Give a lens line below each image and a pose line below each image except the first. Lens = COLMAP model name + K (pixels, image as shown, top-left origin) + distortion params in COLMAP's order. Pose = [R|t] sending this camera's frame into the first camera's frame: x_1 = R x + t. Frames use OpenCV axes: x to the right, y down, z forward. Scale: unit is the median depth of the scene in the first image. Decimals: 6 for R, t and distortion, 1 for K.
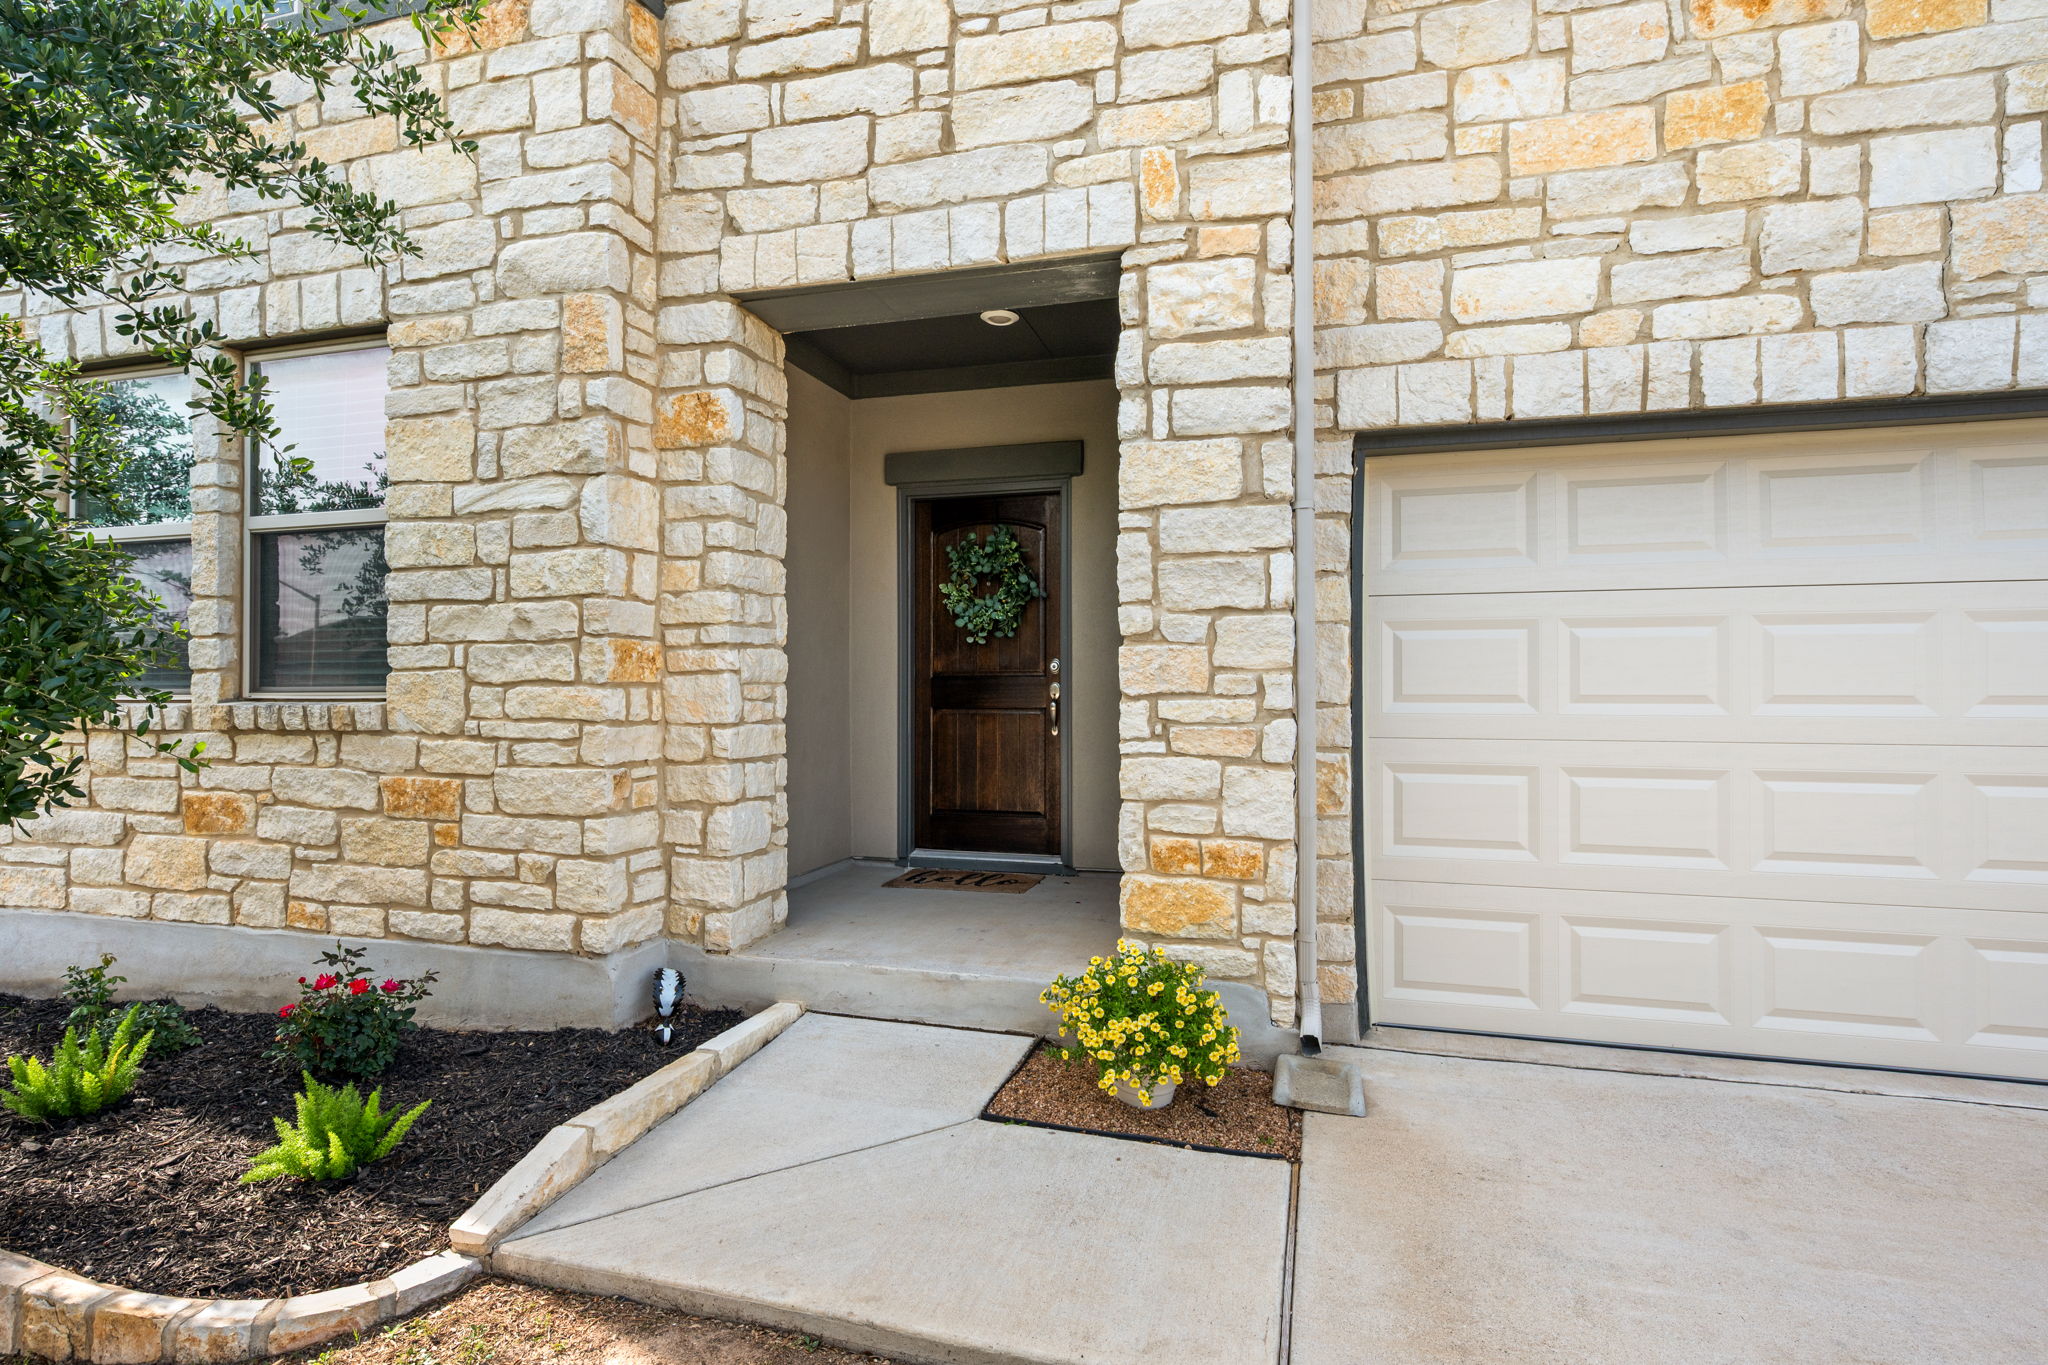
lens RADIAL K [[1005.3, 0, 1024.0], [0, 1005.3, 682.5], [0, 0, 1]] dist [-0.000365, -0.000432]
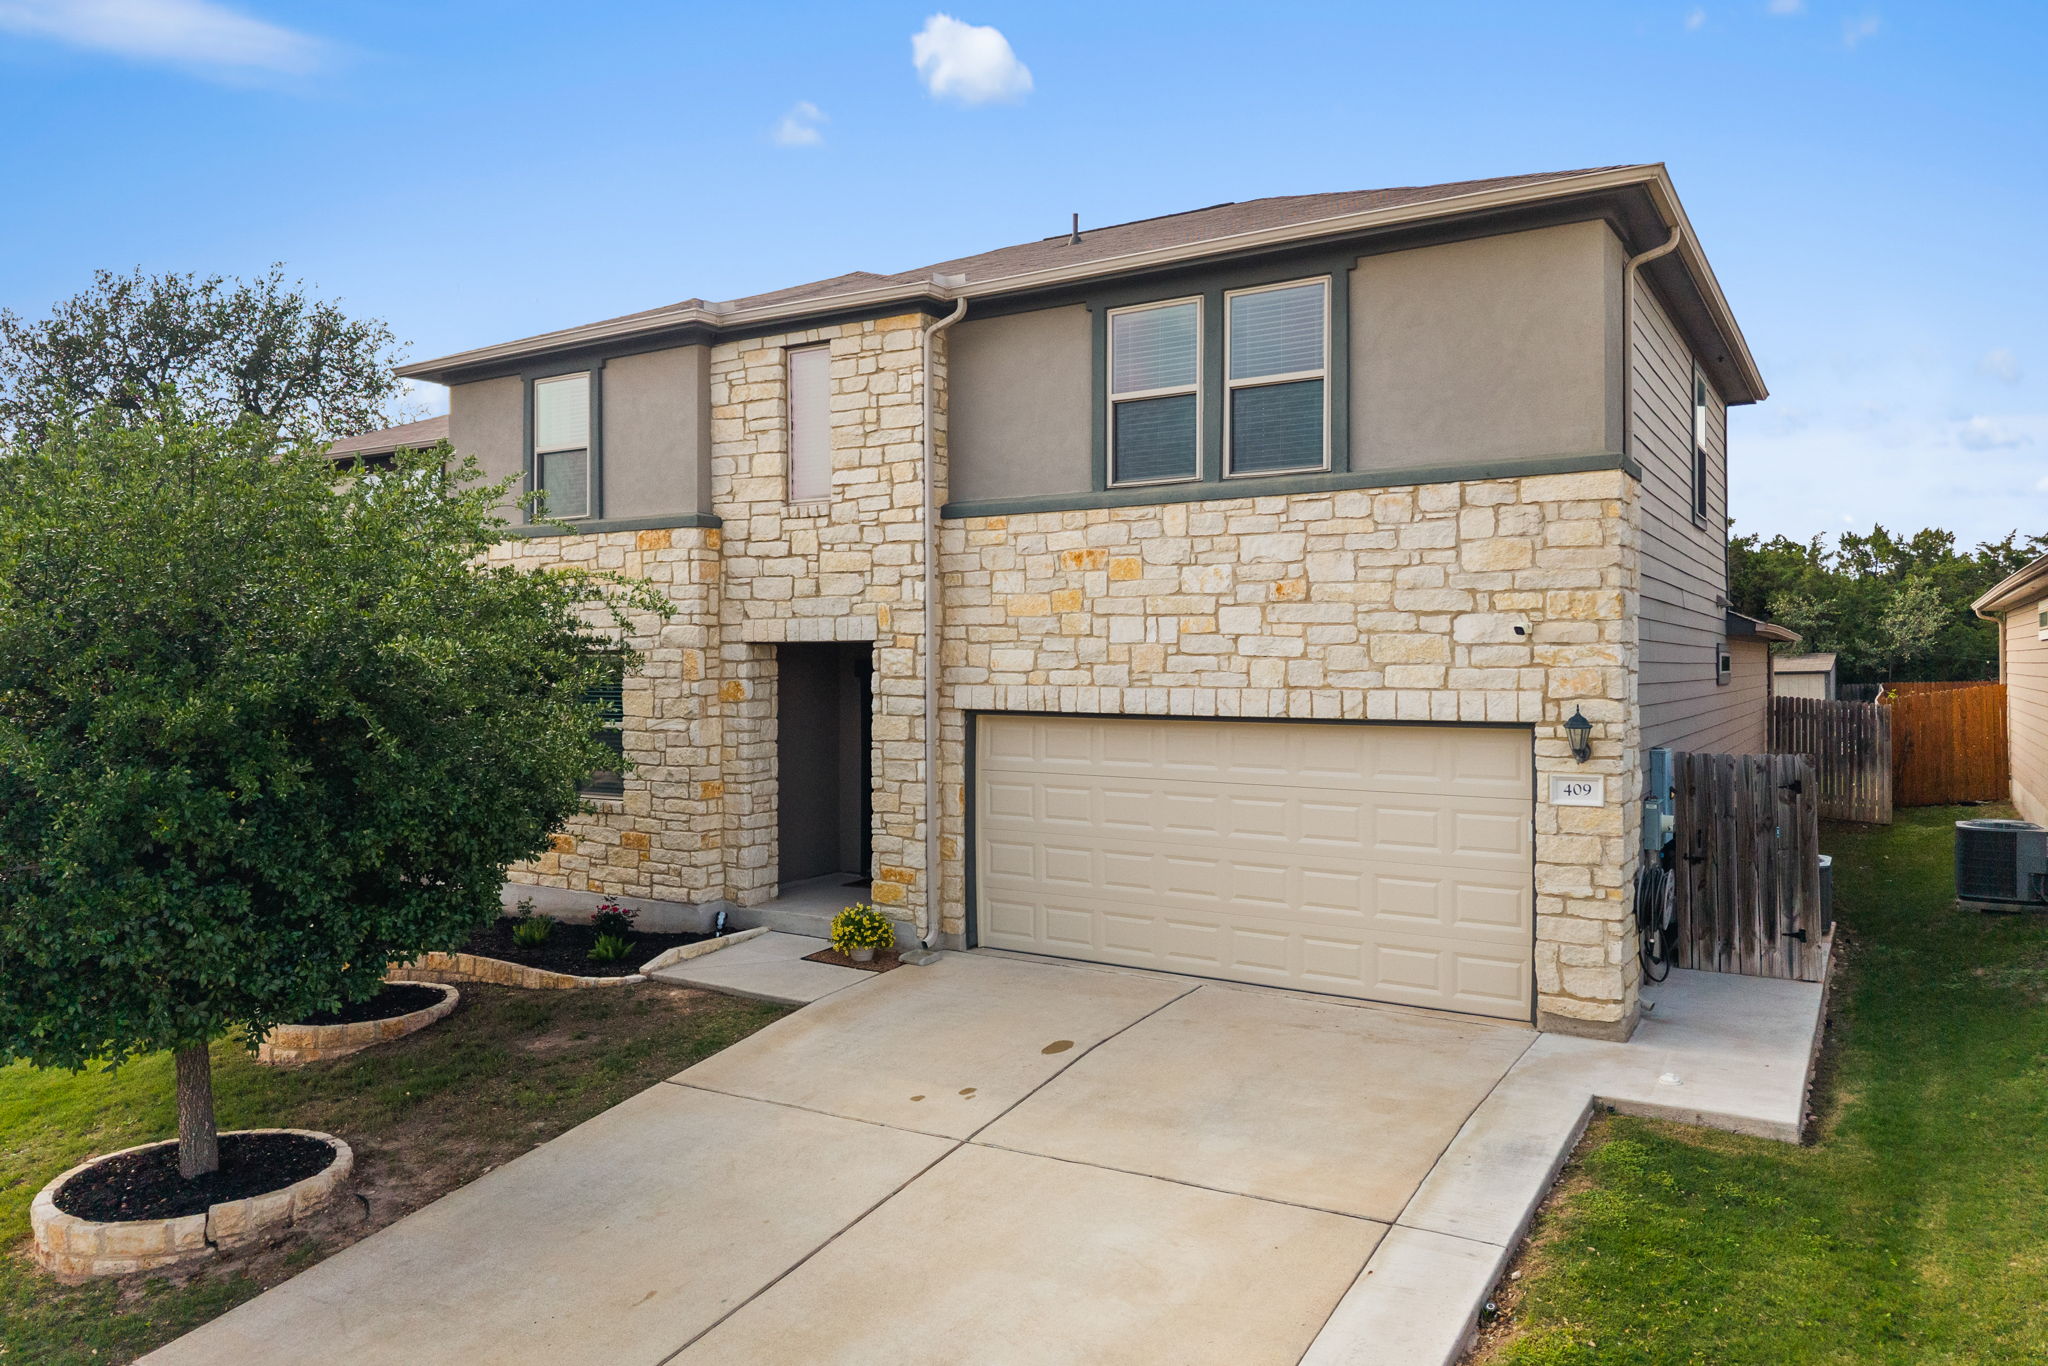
lens RADIAL K [[1352.6, 0, 1037.4], [0, 1352.6, 652.1], [0, 0, 1]] dist [0.080512, -0.149072]
pose [[0.964040, -0.004720, -0.265715, 1.364940], [0.005329, 0.999985, 0.001573, -0.381505], [0.265704, -0.002932, 0.964050, -2.156308]]
